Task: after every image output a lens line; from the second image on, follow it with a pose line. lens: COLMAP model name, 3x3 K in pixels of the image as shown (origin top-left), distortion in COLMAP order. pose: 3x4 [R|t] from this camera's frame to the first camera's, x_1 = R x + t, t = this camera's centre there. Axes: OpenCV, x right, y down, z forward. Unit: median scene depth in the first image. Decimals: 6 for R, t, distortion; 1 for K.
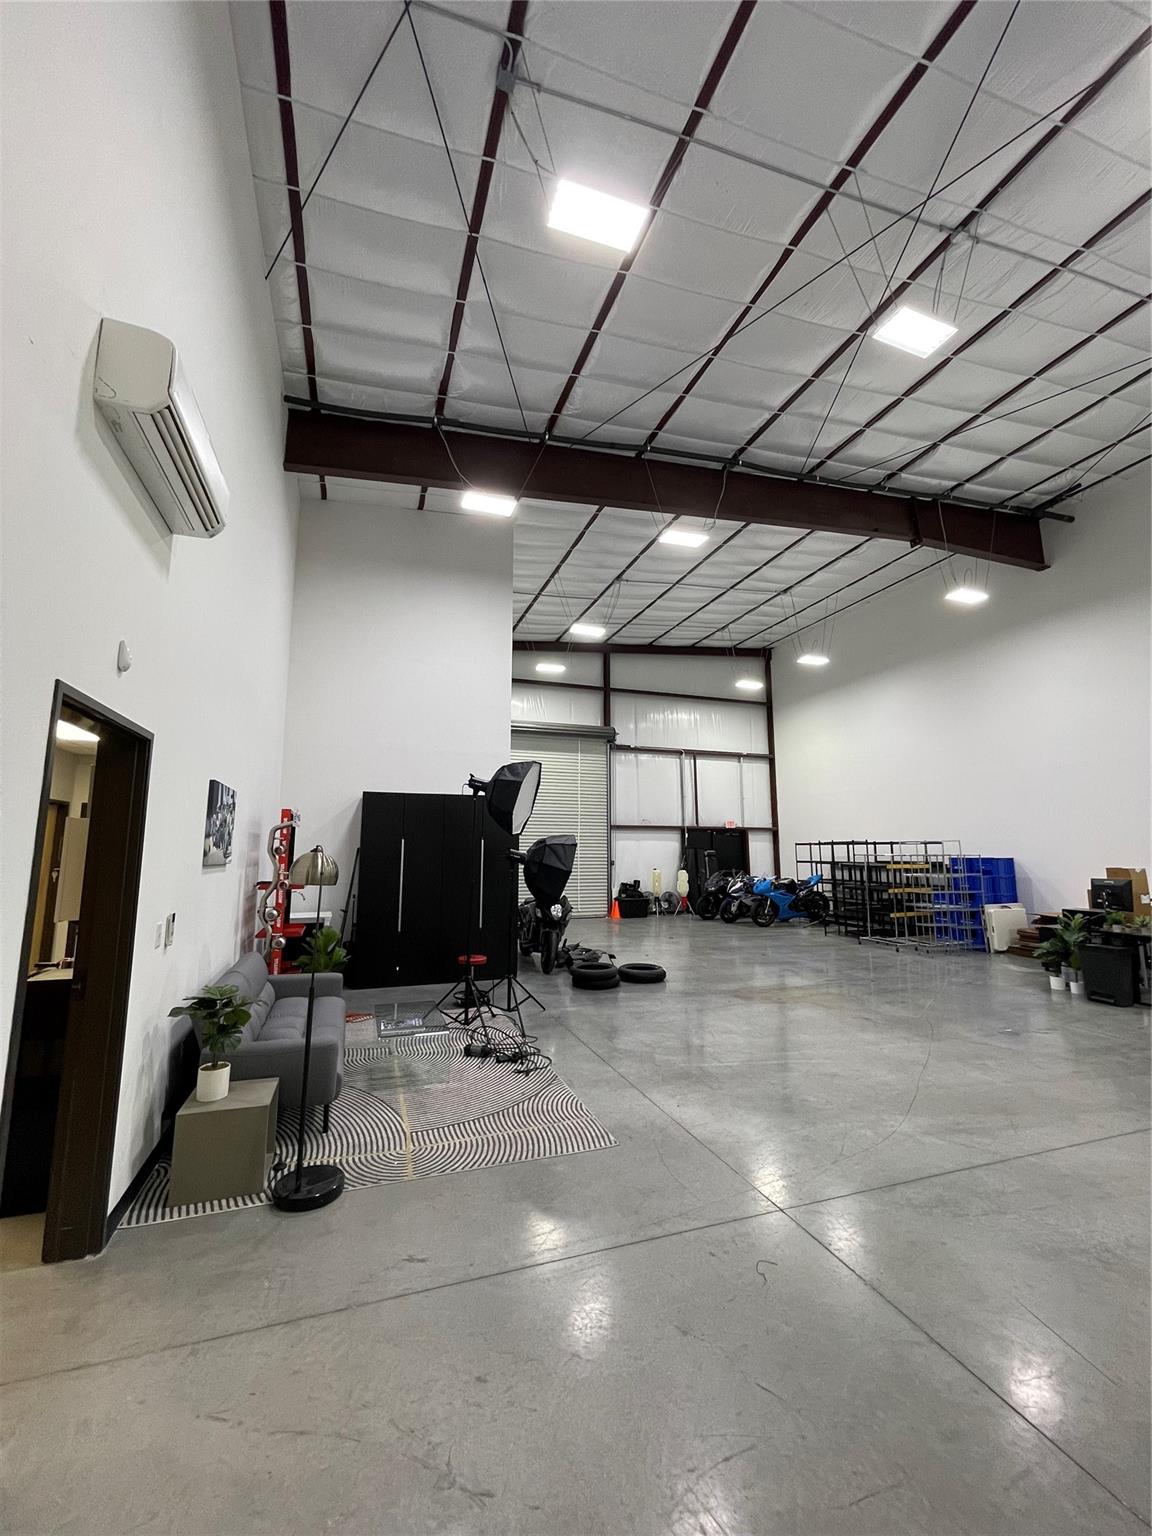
lens RADIAL K [[616.4, 0, 574.3], [0, 616.4, 761.0], [0, 0, 1]] dist [-0.006891, 0.004768]
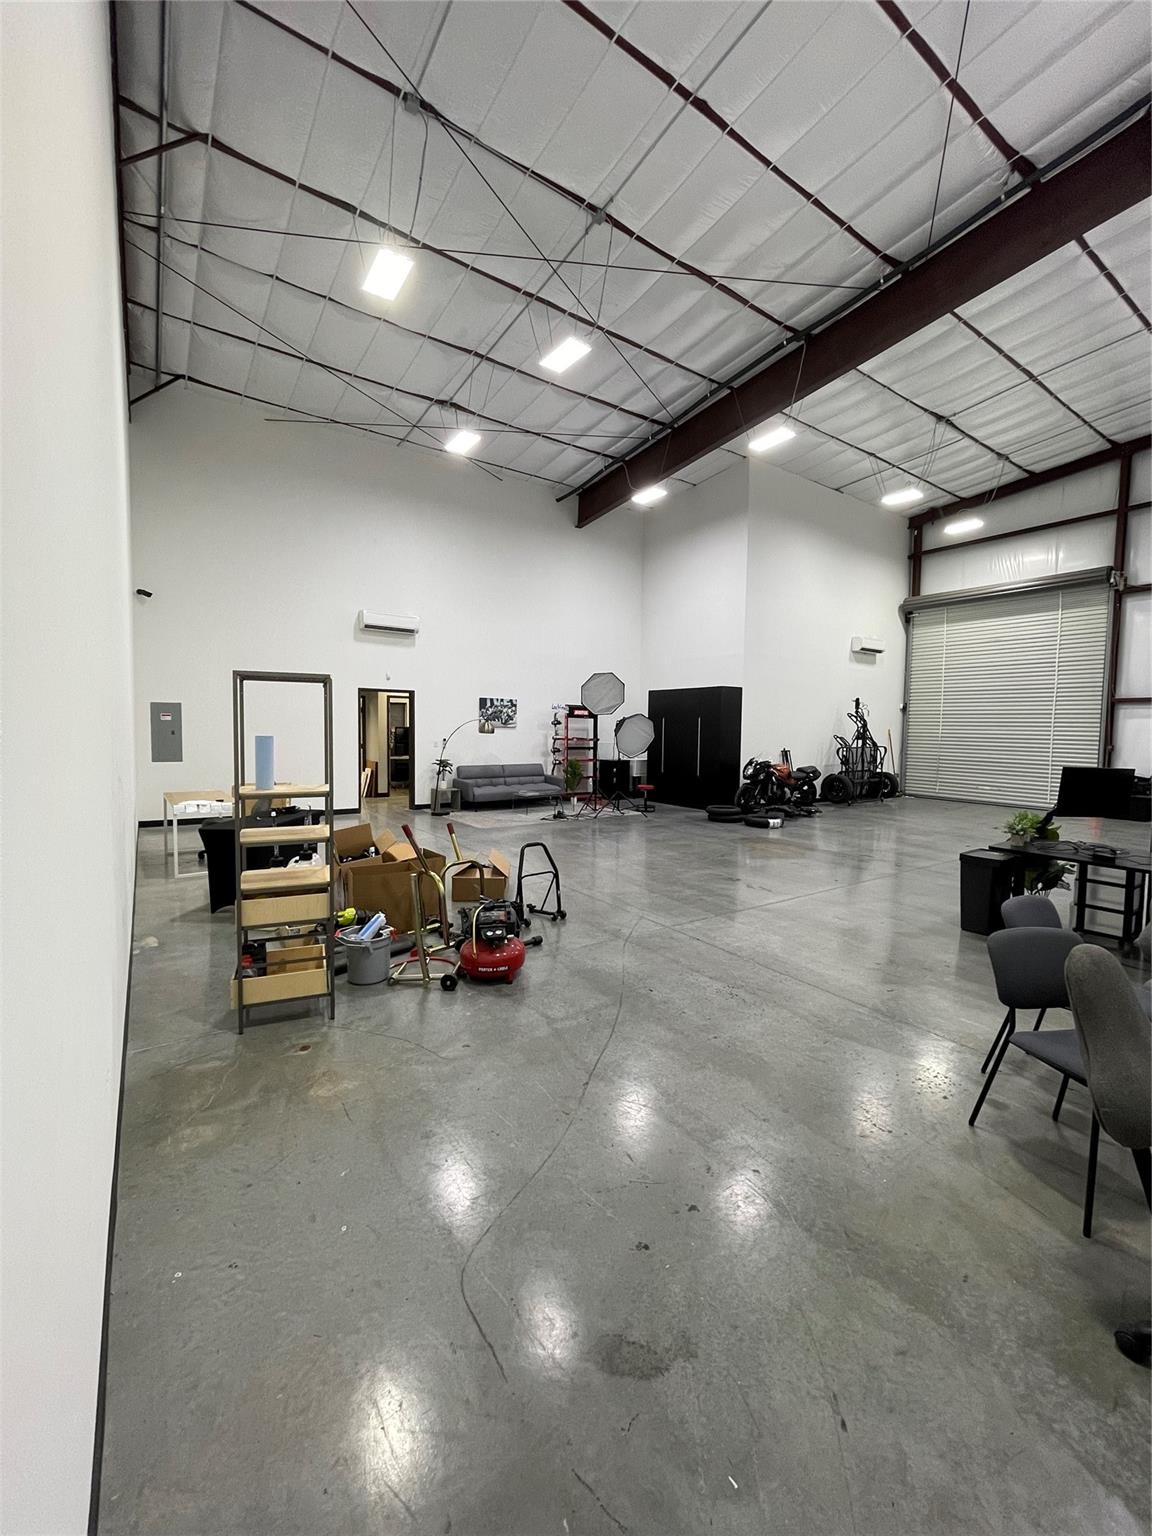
lens RADIAL K [[616.4, 0, 574.3], [0, 616.4, 761.0], [0, 0, 1]] dist [-0.006891, 0.004768]
pose [[0.266979, 0.058057, -0.961952, 0.605797], [0.127043, 0.987352, 0.094849, 0.024589], [0.955292, -0.147532, 0.256226, 0.163410]]
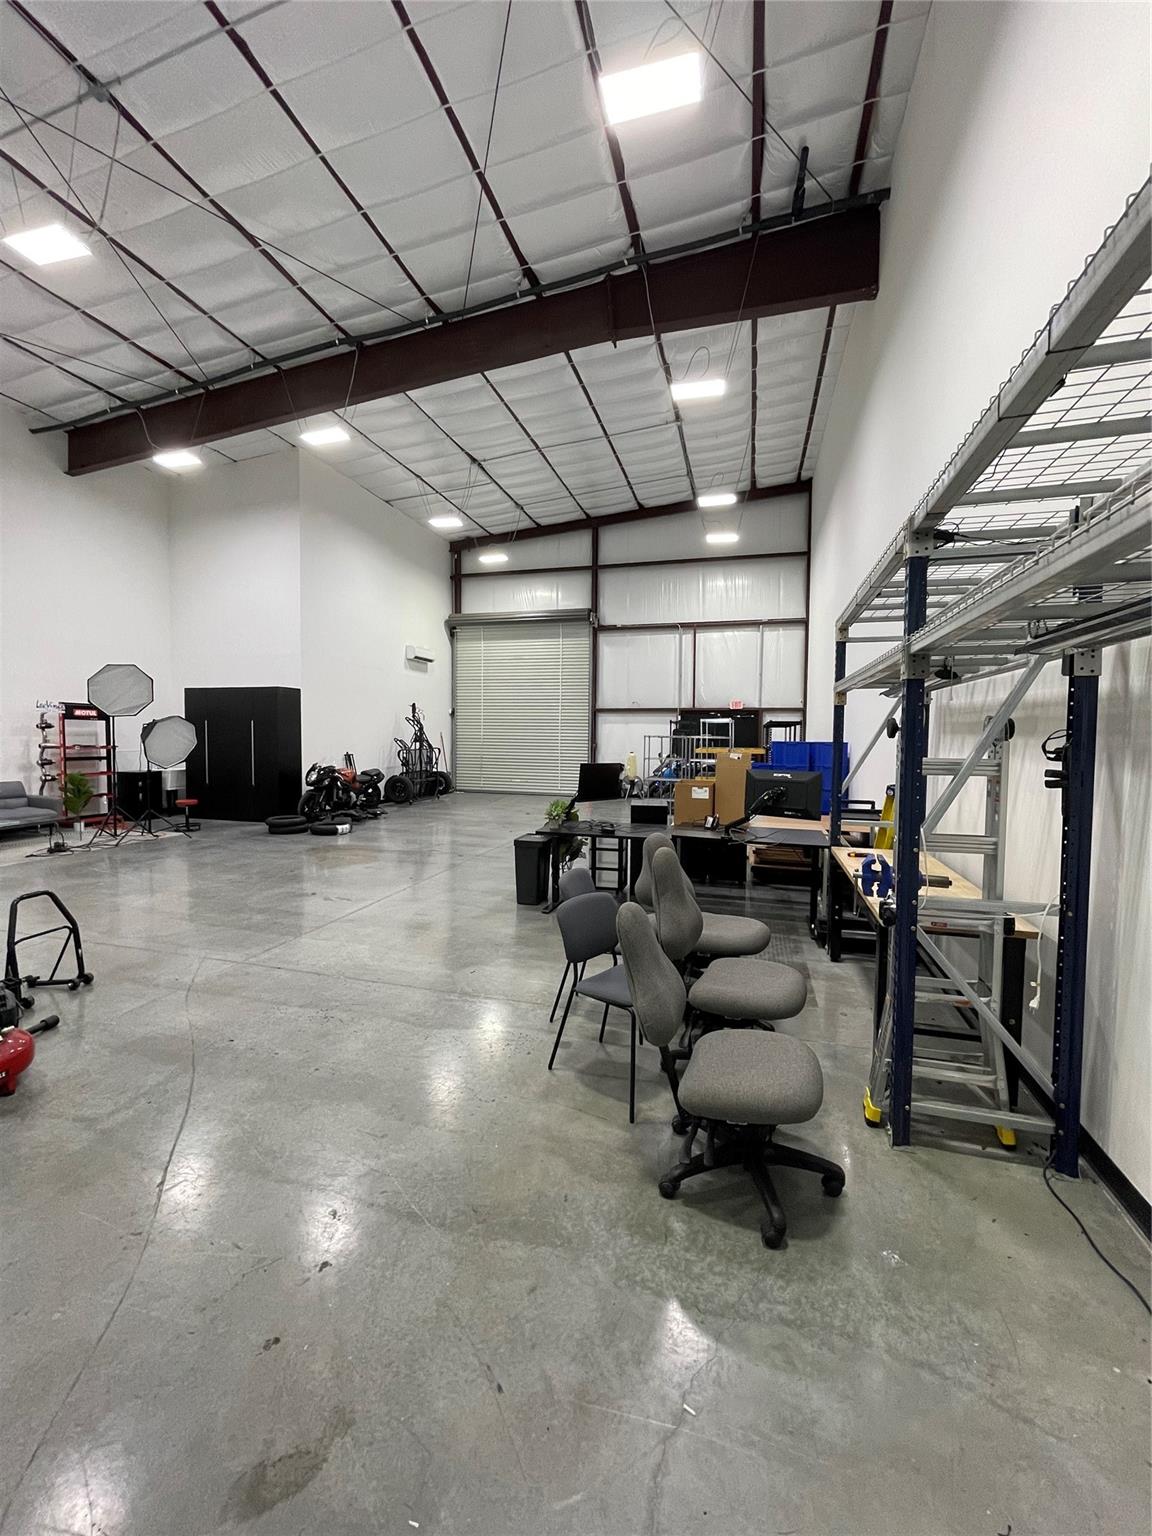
lens RADIAL K [[616.4, 0, 574.3], [0, 616.4, 761.0], [0, 0, 1]] dist [-0.006891, 0.004768]
pose [[0.817047, 0.032305, -0.575665, 0.602090], [0.075278, 0.983906, 0.162057, 0.023204], [0.571635, -0.175743, 0.801466, 0.160125]]
